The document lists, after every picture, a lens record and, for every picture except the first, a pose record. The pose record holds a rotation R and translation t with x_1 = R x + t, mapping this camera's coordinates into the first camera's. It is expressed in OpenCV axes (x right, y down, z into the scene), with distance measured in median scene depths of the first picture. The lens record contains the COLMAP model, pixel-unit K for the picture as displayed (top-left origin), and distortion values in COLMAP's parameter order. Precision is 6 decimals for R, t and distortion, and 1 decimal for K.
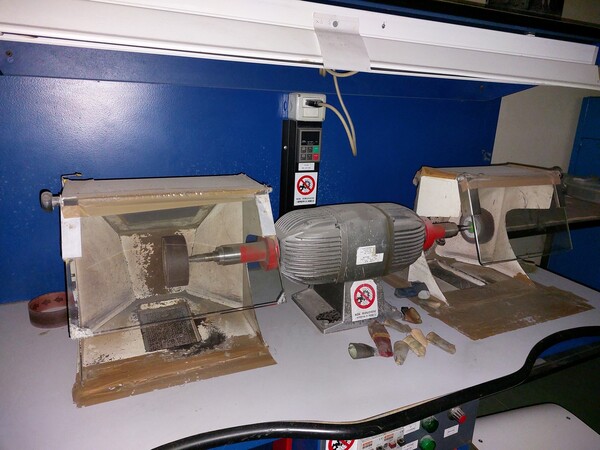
lens RADIAL K [[432.9, 0, 302.8], [0, 432.9, 220.4], [0, 0, 1]] dist [0.033006, -0.002876]
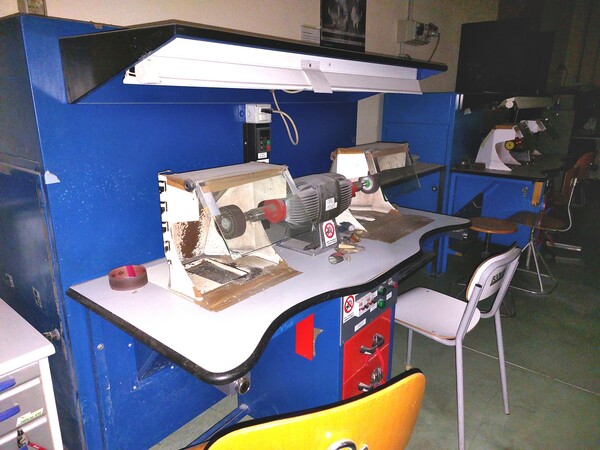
lens RADIAL K [[432.9, 0, 296.8], [0, 432.9, 225.2], [0, 0, 1]] dist [0.033006, -0.002876]
pose [[0.901960, -0.157587, 0.402038, -0.585655], [0.149506, 0.987412, 0.051625, 0.052325], [-0.405112, 0.013543, 0.914167, -0.401474]]
